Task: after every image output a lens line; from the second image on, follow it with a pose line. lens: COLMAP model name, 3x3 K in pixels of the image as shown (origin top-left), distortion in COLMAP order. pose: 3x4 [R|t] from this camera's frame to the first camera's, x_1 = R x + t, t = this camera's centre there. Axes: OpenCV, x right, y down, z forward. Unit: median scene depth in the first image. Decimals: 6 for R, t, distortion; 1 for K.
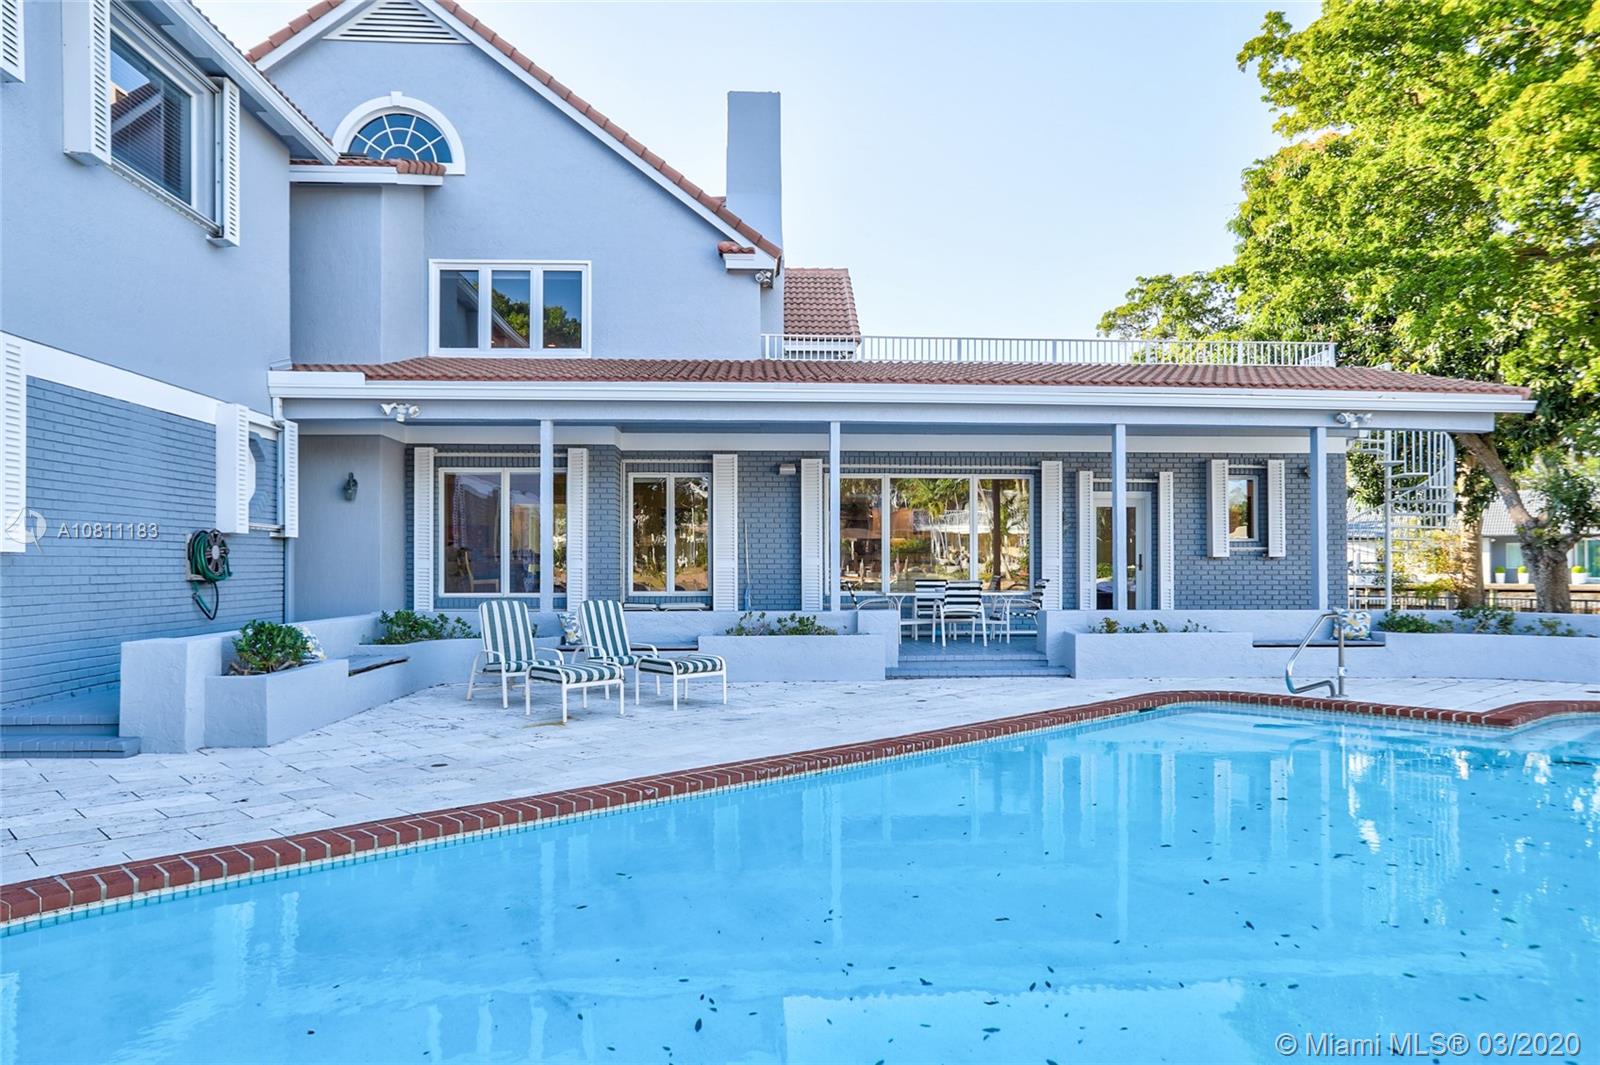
lens RADIAL K [[975.8, 0, 800.0], [0, 975.8, 532.5], [0, 0, 1]] dist [-0.005749, -0.000601]
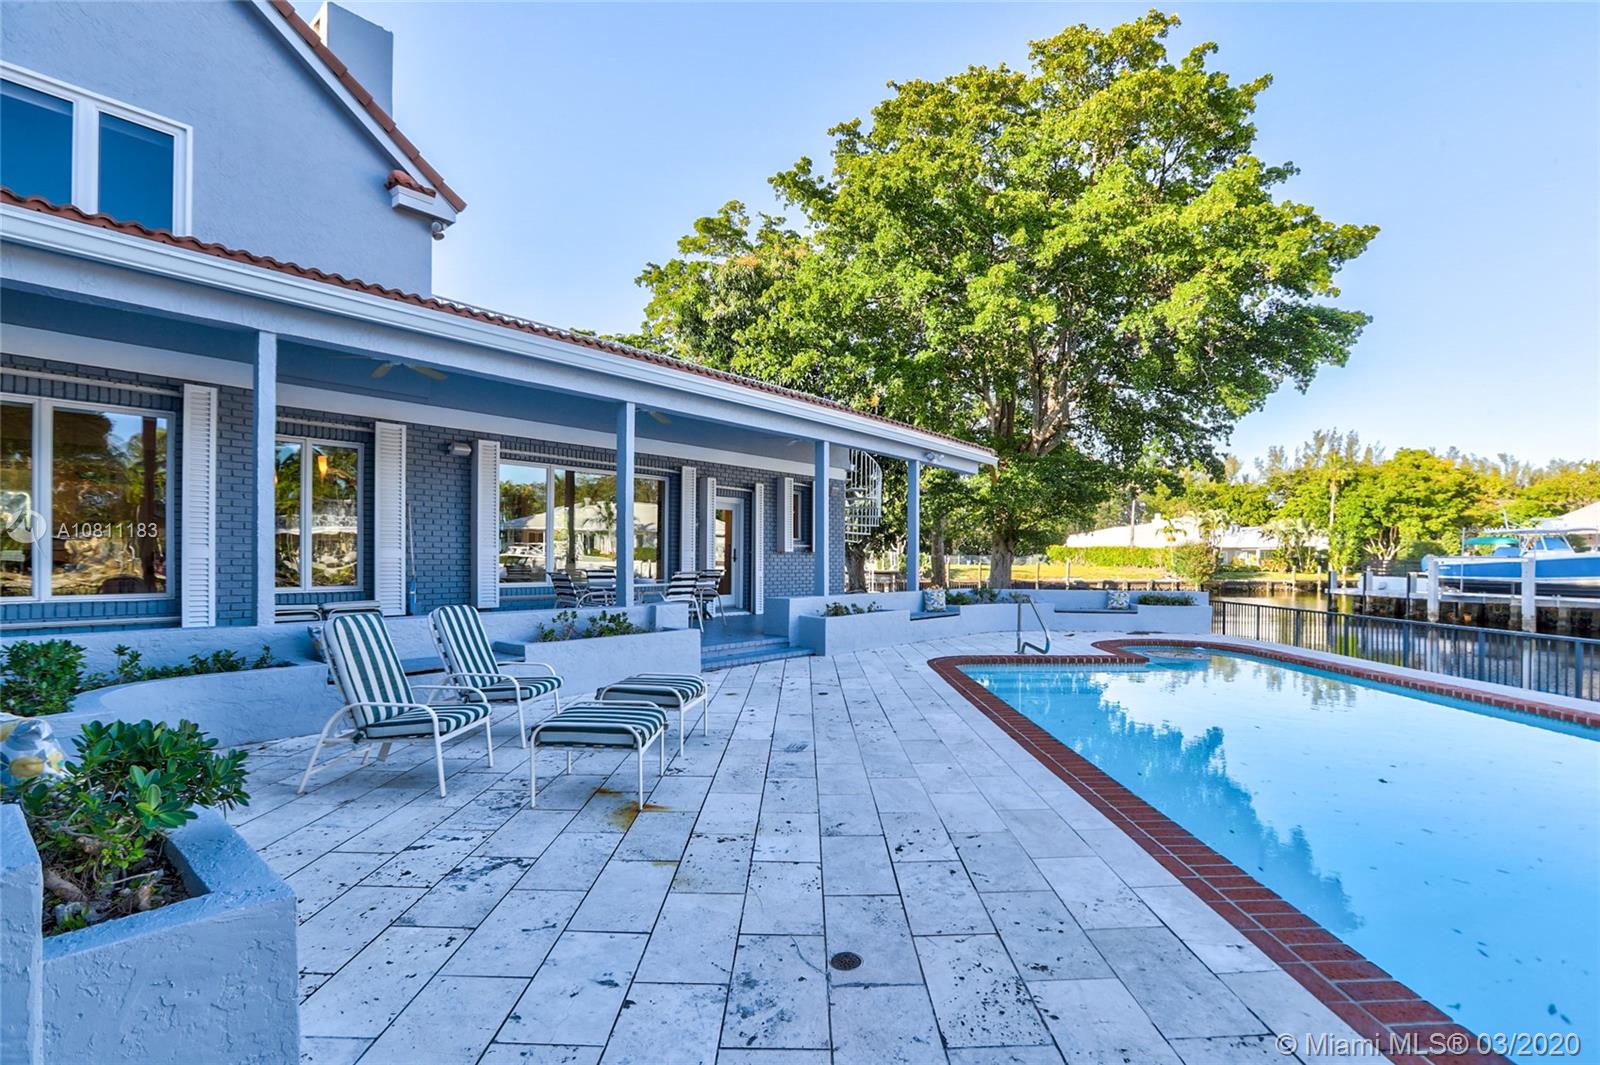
lens RADIAL K [[744.1, 0, 808.6], [0, 744.1, 535.5], [0, 0, 1]] dist [-0.031502, 0.014460]
pose [[0.710713, 0.026117, 0.702997, -0.261968], [-0.026595, 0.999594, -0.010248, 0.013003], [-0.702979, -0.011413, 0.711119, 0.297031]]
